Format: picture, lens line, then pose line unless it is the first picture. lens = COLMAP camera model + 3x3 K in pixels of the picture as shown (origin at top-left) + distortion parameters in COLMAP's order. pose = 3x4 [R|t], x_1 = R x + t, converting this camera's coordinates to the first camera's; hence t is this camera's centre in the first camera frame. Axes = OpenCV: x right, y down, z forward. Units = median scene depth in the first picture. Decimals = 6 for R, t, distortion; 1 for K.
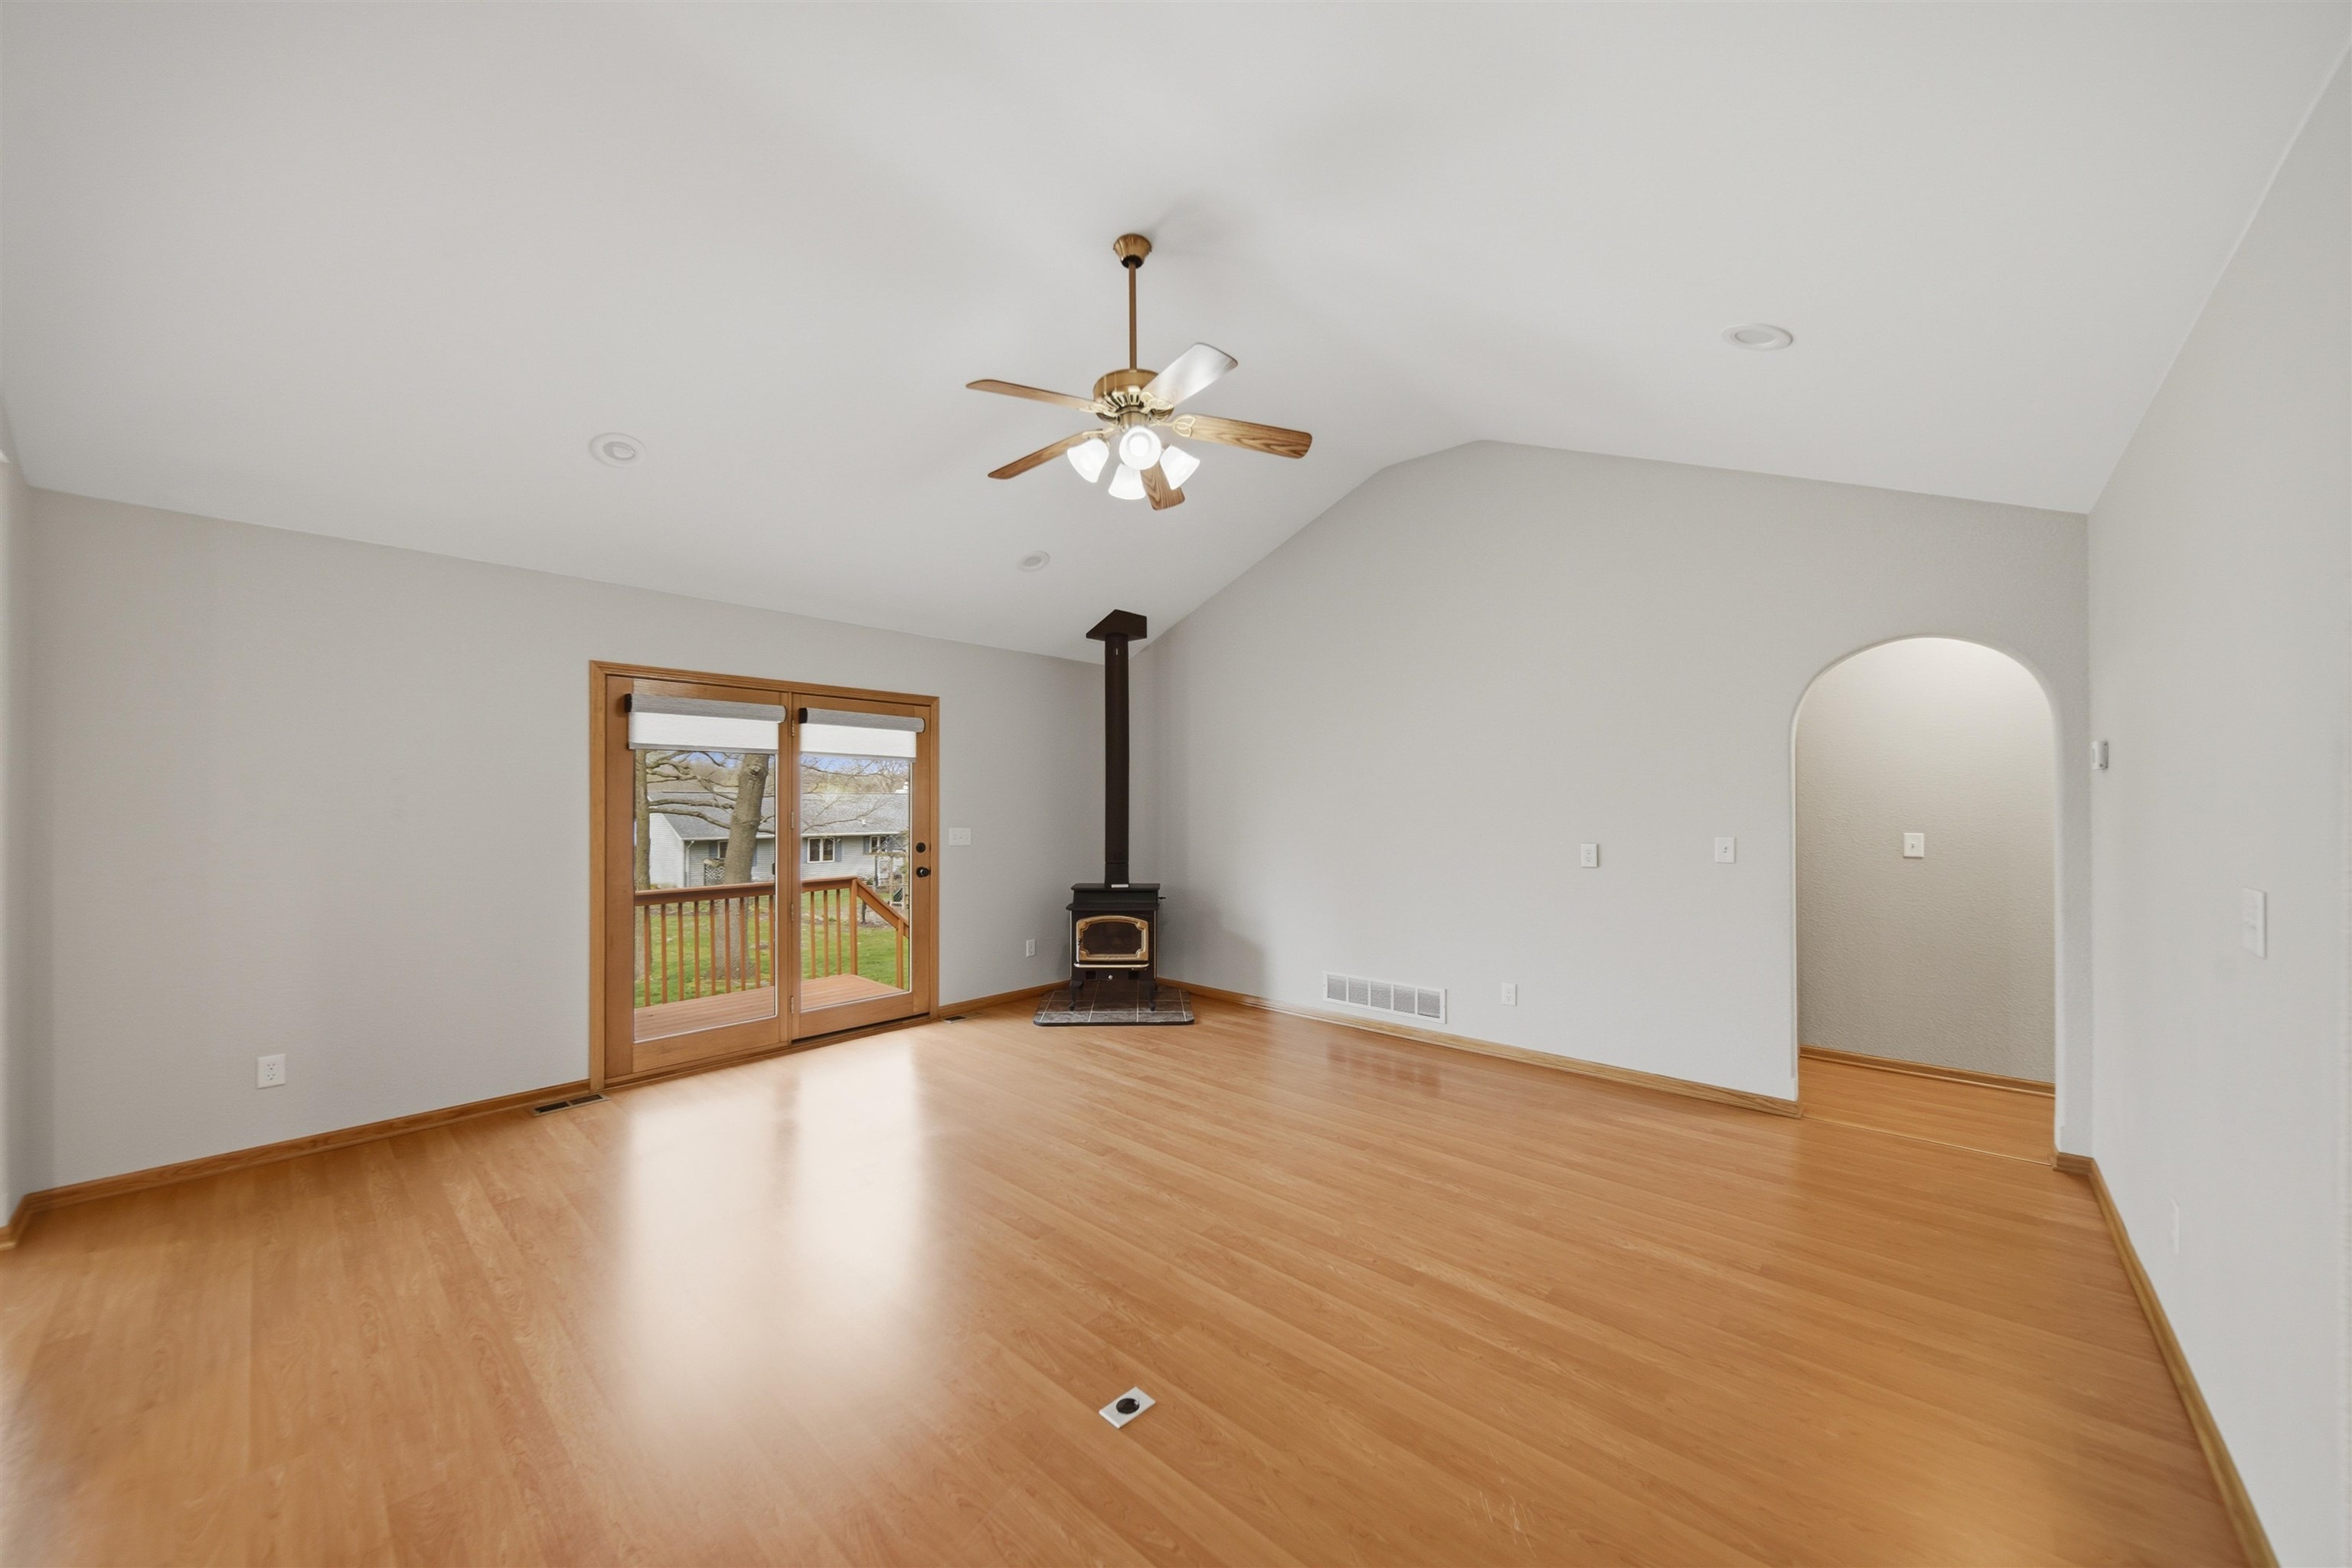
lens RADIAL K [[835.1, 0, 1174.1], [0, 835.1, 797.3], [0, 0, 1]] dist [0.000151, -0.002186]
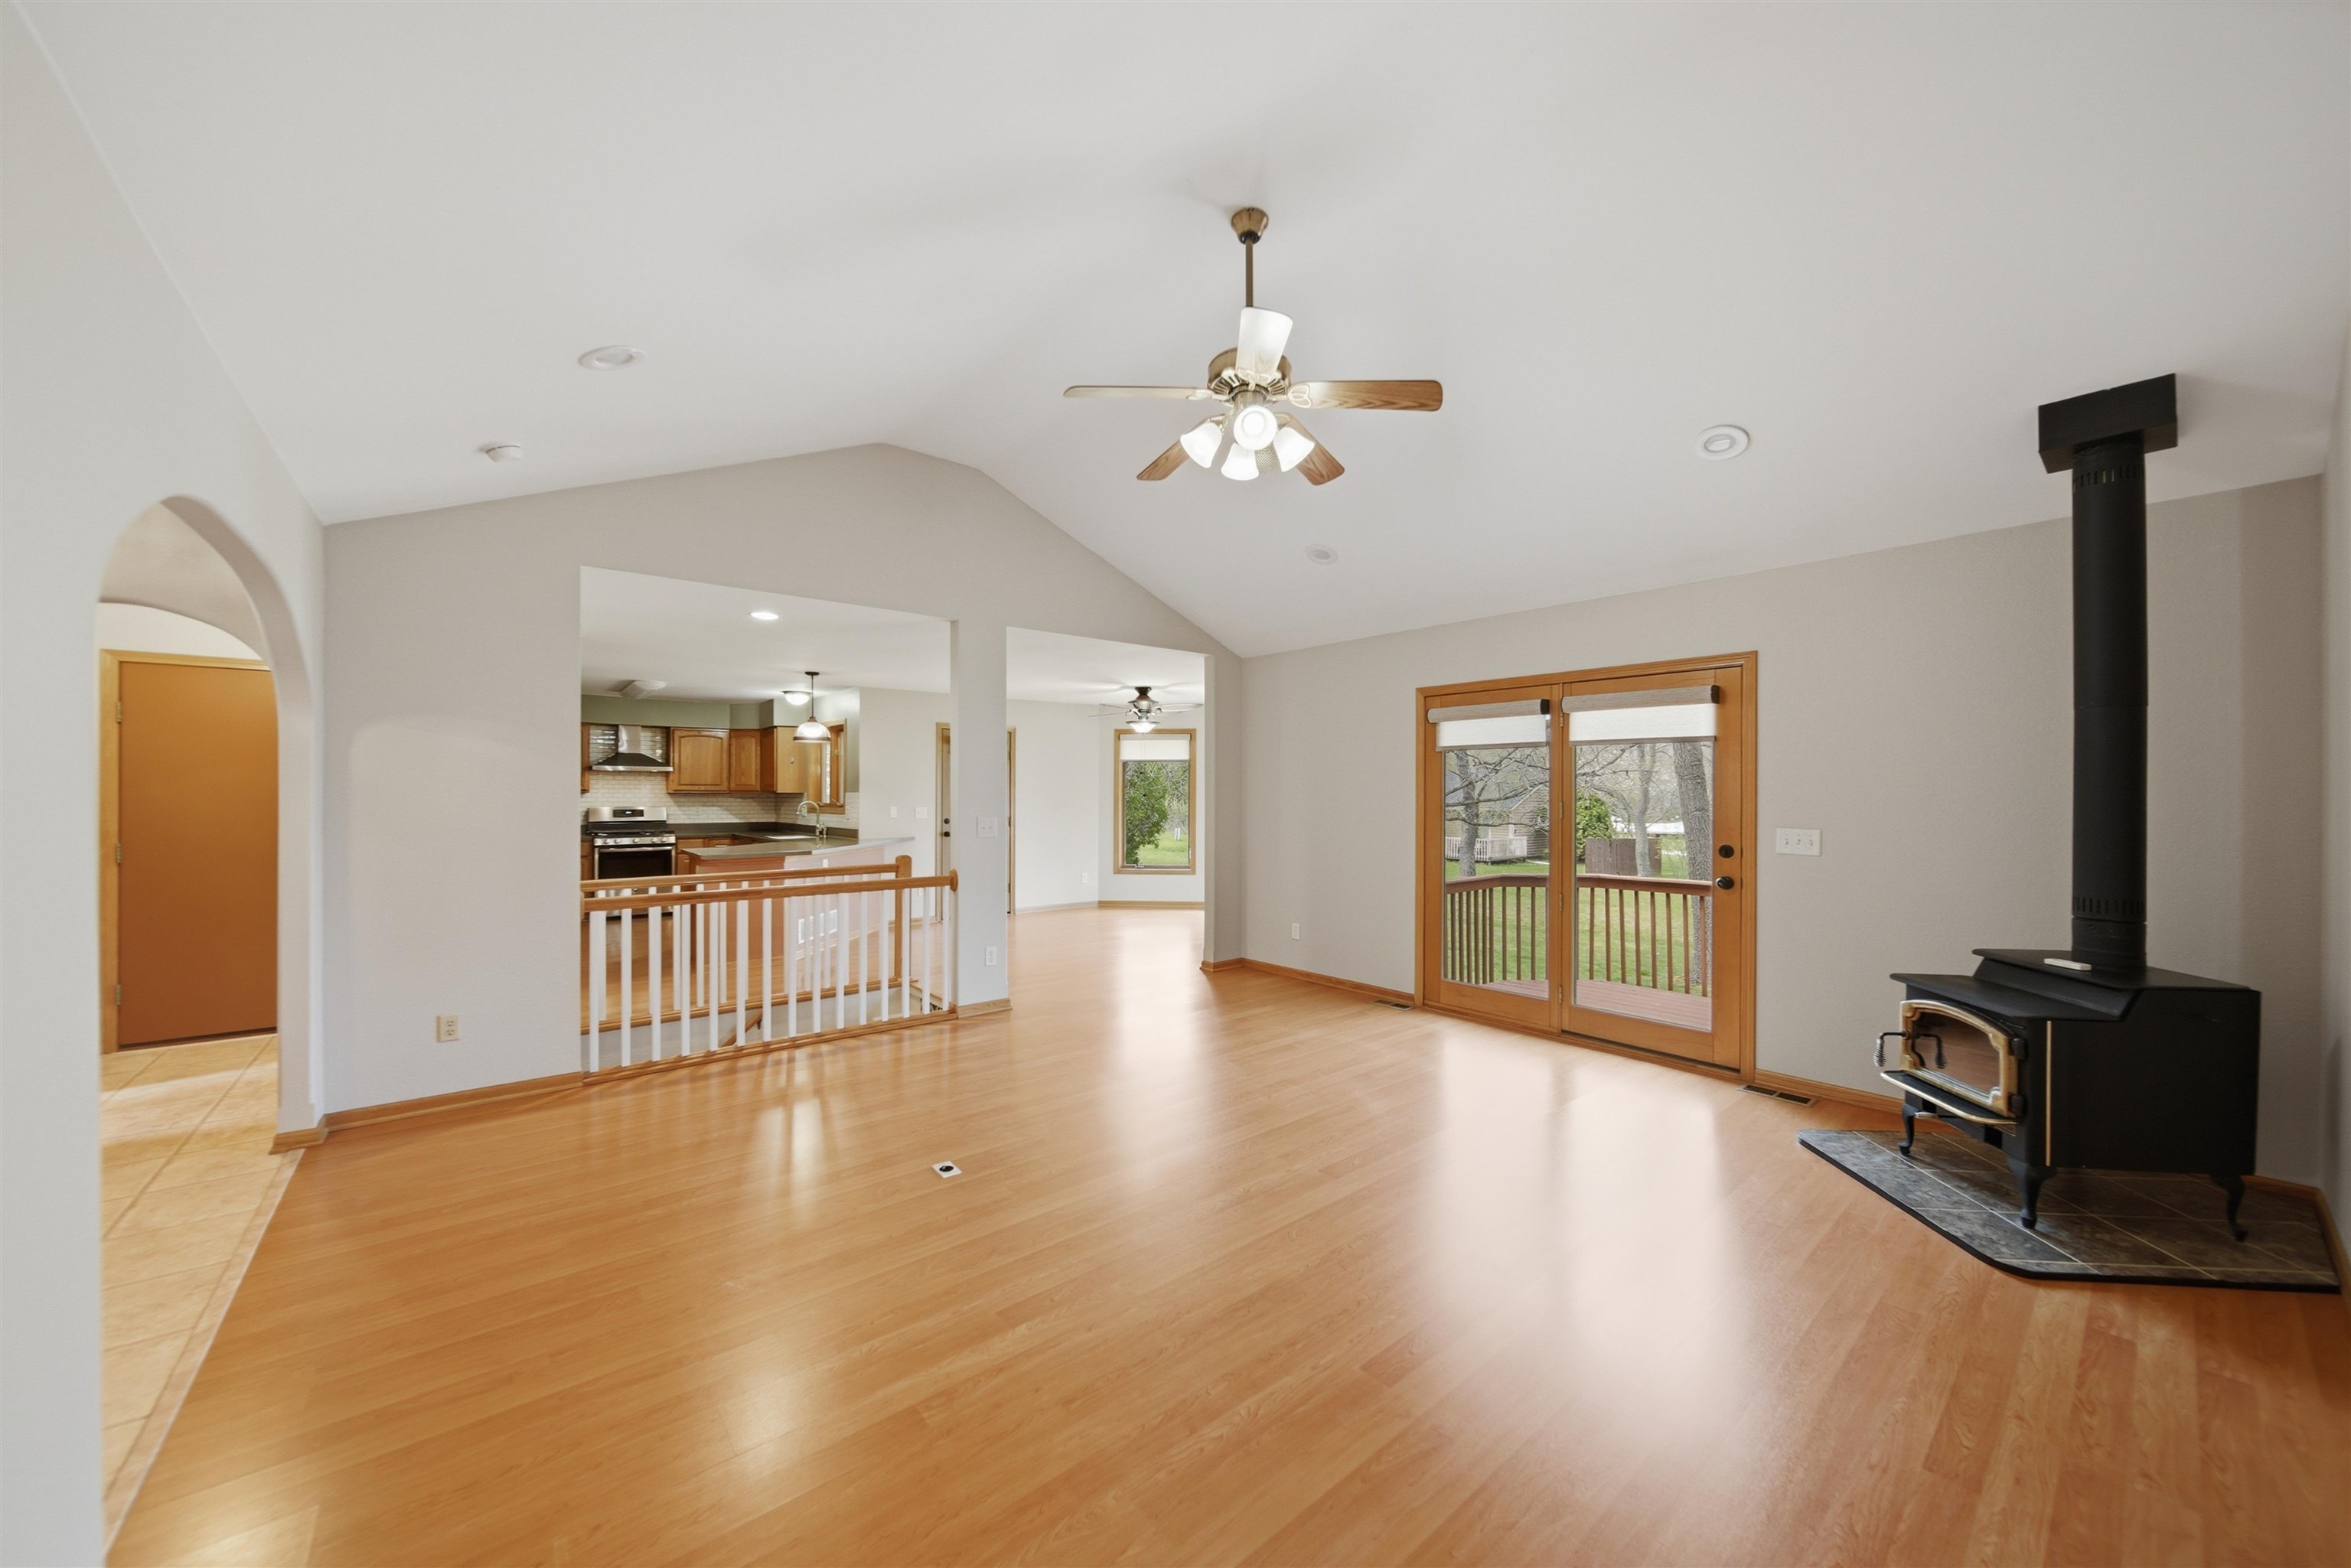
lens RADIAL K [[834.7, 0, 1173.6], [0, 834.7, 797.3], [0, 0, 1]] dist [0.000151, -0.002186]
pose [[-0.135690, 0.005399, -0.990737, 0.556198], [0.002549, 0.999984, 0.005100, 0.004916], [0.990748, -0.001833, -0.135702, 0.627570]]
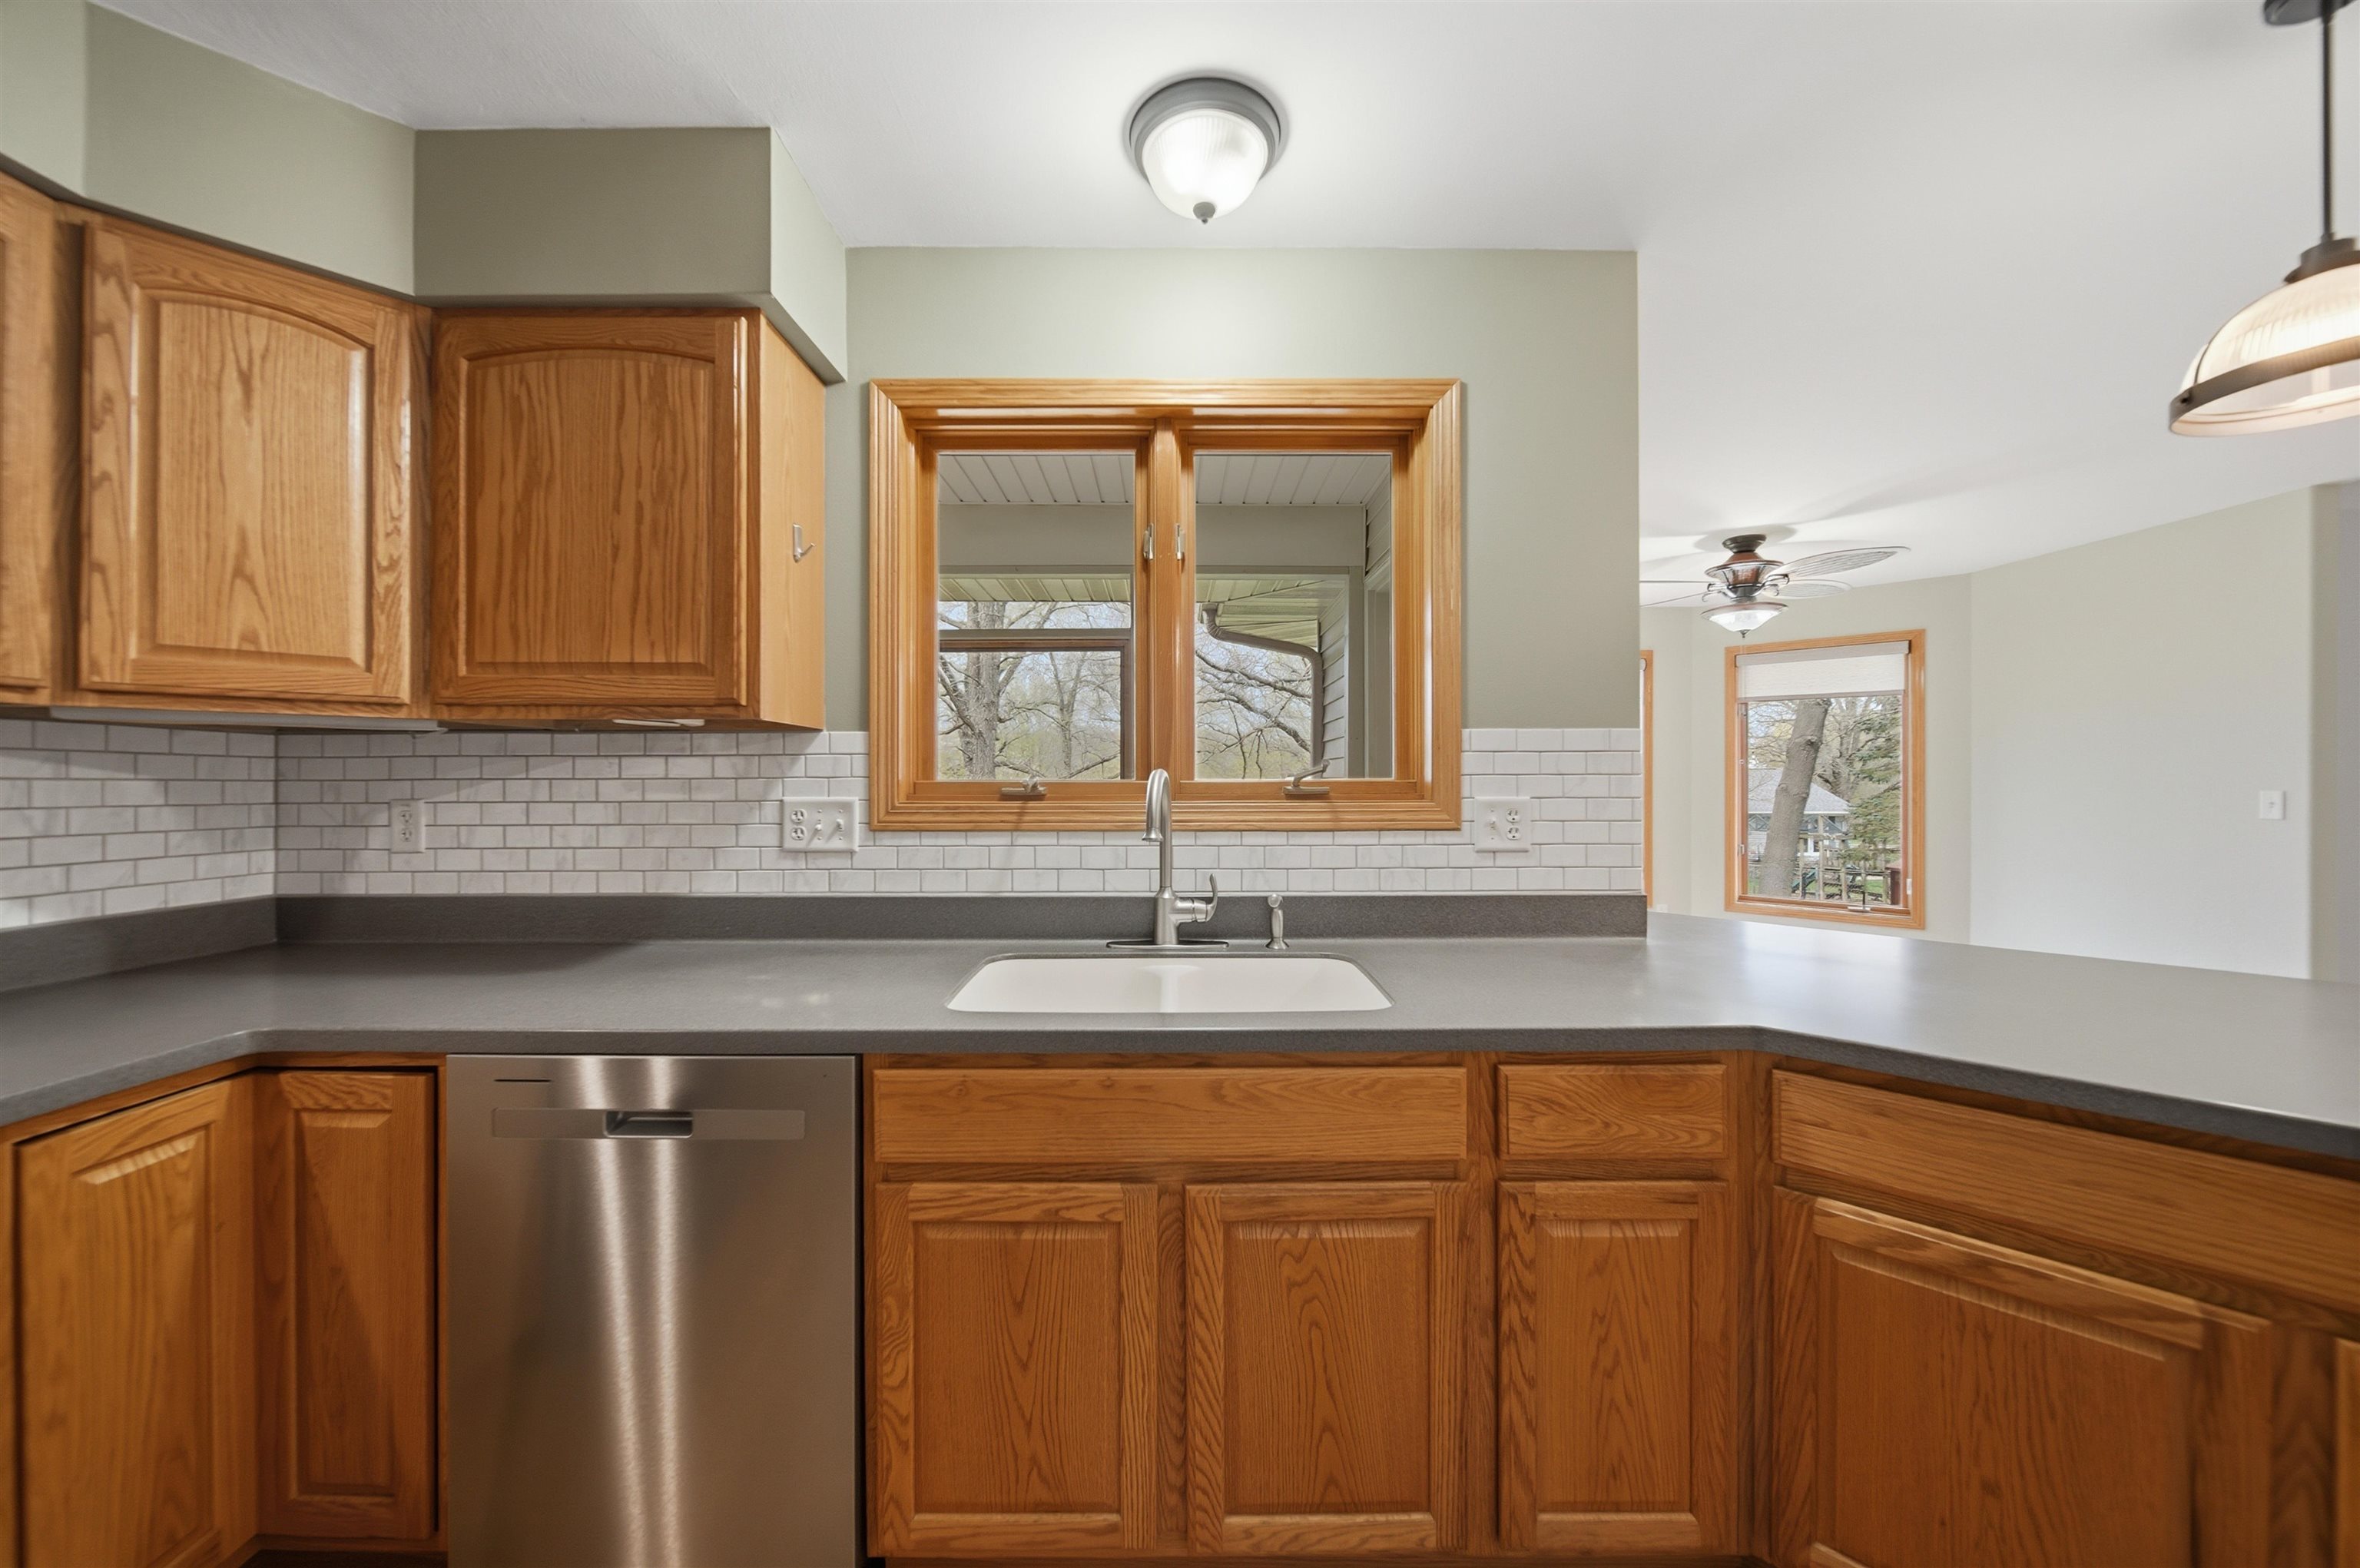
lens RADIAL K [[840.0, 0, 1170.4], [0, 840.0, 779.0], [0, 0, 1]] dist [-0.001027, -0.002646]
pose [[0.677484, 0.001588, -0.735536, -0.864203], [0.001335, 0.999993, 0.003388, 0.023162], [0.735537, -0.003278, 0.677477, -0.616615]]
